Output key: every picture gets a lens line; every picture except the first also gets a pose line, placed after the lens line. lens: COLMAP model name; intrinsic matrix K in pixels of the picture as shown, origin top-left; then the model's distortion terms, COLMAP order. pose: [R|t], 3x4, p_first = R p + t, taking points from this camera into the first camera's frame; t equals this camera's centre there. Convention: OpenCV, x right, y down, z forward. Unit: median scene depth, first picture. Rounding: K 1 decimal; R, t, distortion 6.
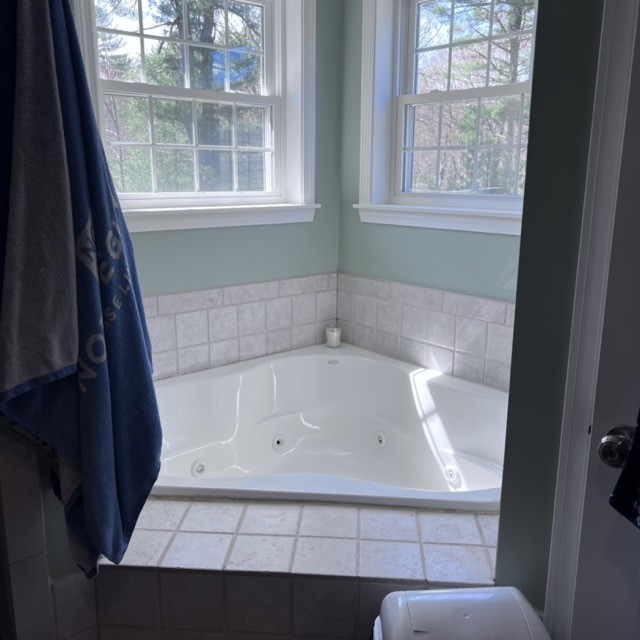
lens RADIAL K [[639.6, 0, 319.8], [0, 639.6, 317.3], [0, 0, 1]] dist [0.013659, 0.000000]
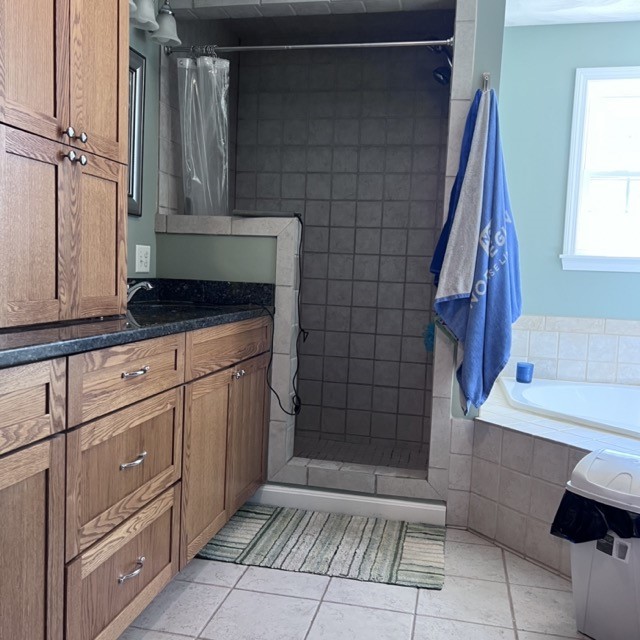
lens RADIAL K [[639.6, 0, 317.2], [0, 639.6, 322.8], [0, 0, 1]] dist [0.013659, 0.000000]
pose [[0.606711, 0.077746, -0.791111, 0.935082], [-0.206568, 0.976437, -0.062460, 0.387084], [0.767614, 0.201313, 0.608475, -0.589813]]
